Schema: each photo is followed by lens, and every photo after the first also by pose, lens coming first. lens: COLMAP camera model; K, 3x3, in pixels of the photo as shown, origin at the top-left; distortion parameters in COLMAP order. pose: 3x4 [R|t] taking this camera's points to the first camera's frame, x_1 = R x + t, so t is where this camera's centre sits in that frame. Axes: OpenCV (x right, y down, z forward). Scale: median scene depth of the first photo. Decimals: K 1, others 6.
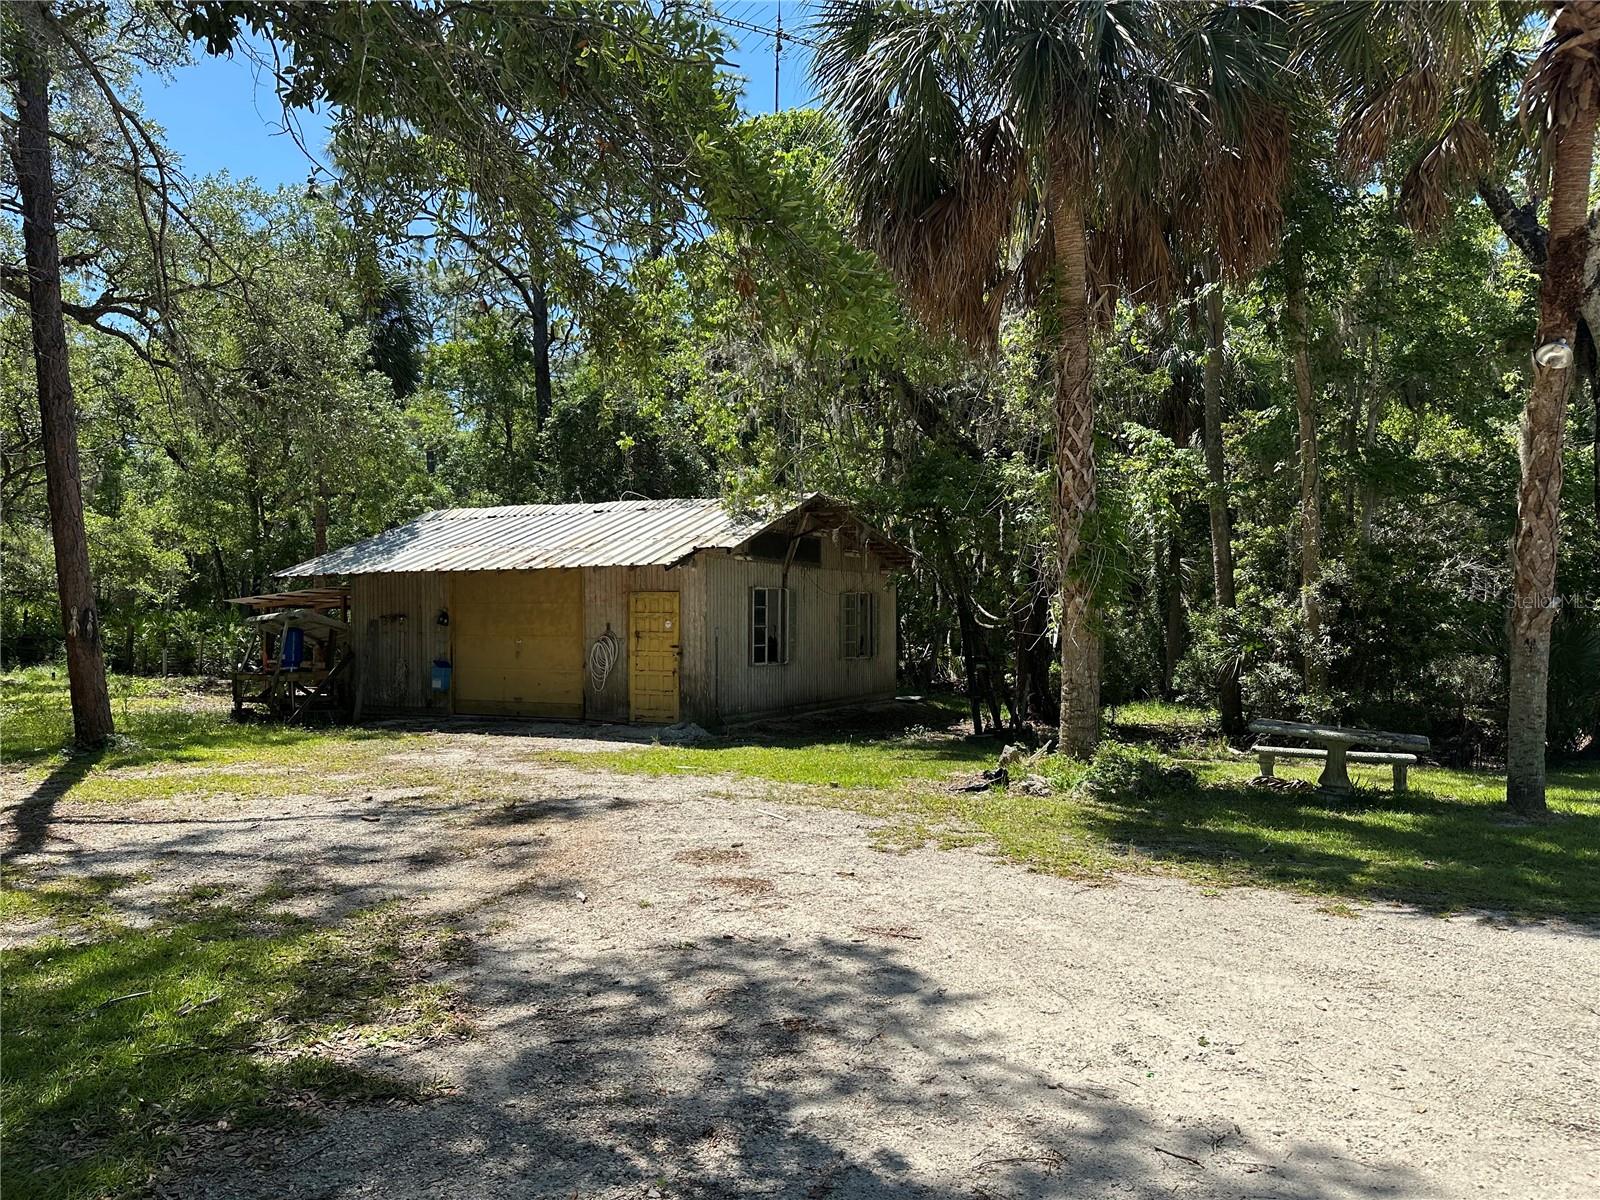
lens RADIAL K [[1128.3, 0, 803.4], [0, 1128.3, 608.5], [0, 0, 1]] dist [0.002944, -0.006966]
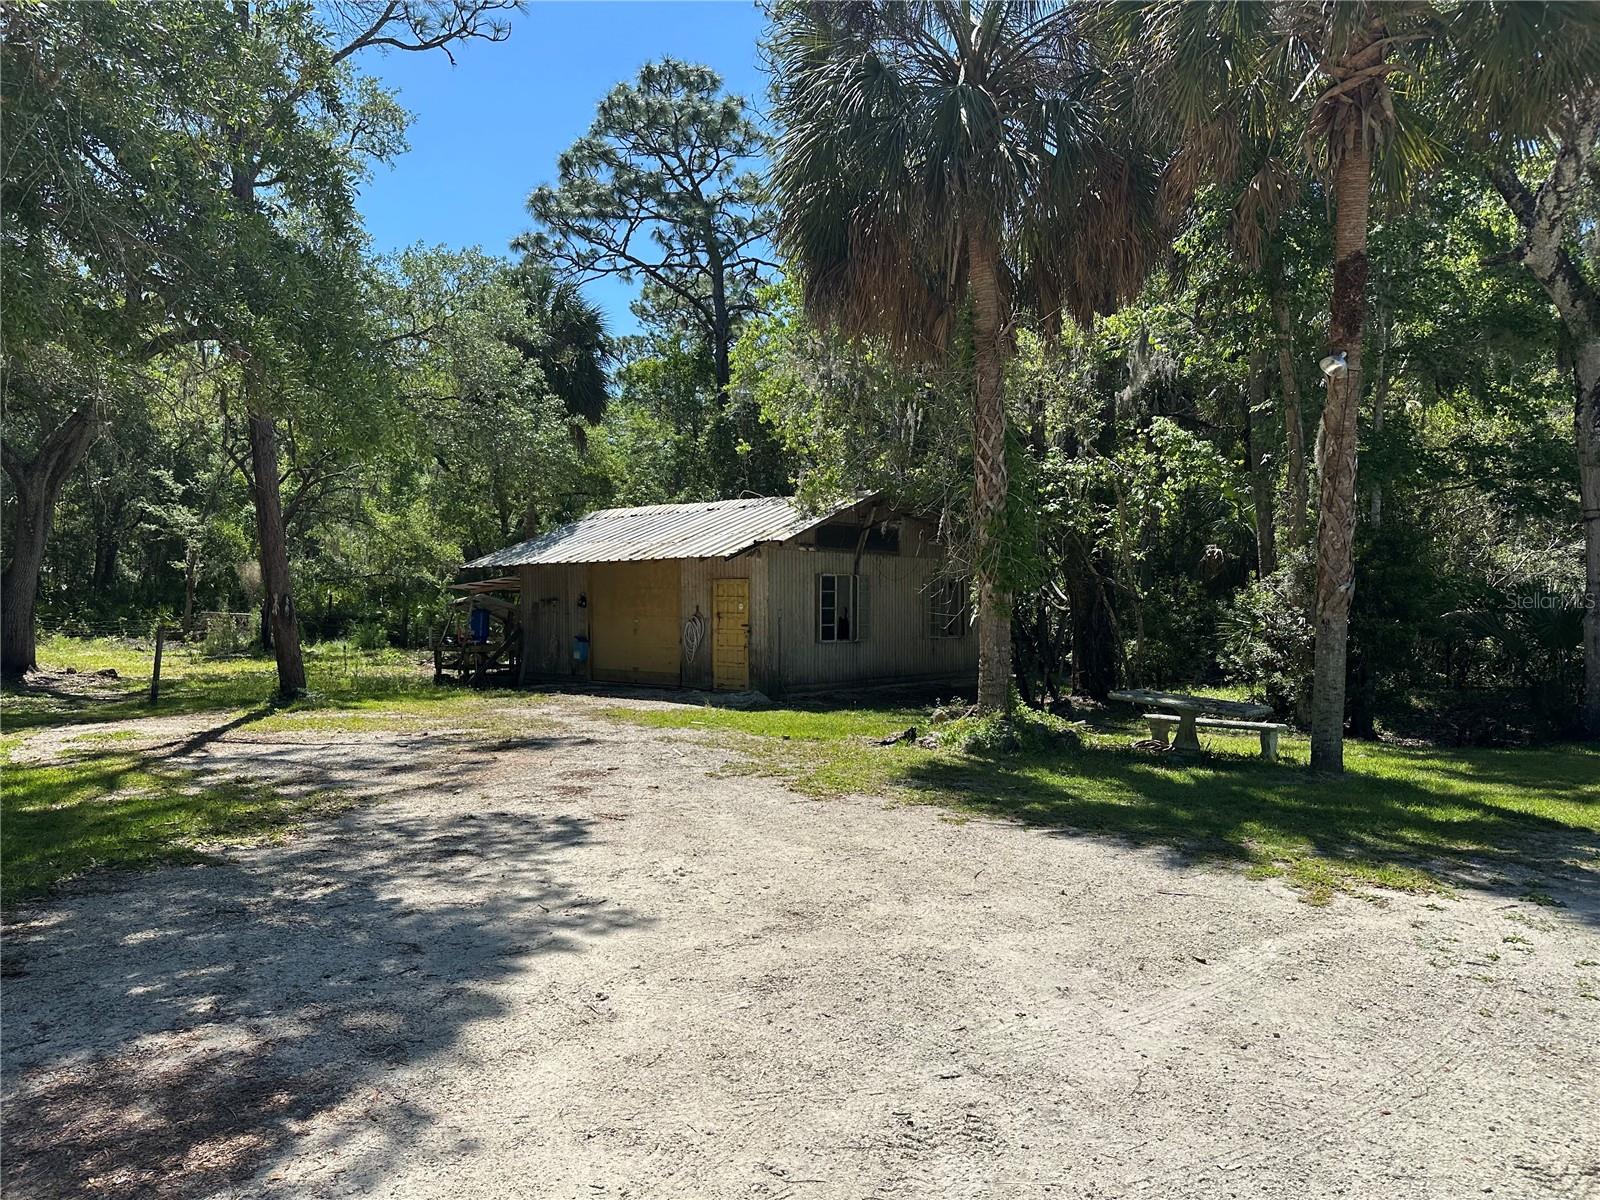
lens RADIAL K [[1128.3, 0, 805.2], [0, 1128.3, 606.5], [0, 0, 1]] dist [0.002944, -0.006966]
pose [[0.969001, -0.000228, -0.247059, 0.230410], [0.003730, 0.999899, 0.013708, -0.001762], [0.247031, -0.014205, 0.968904, -0.119962]]
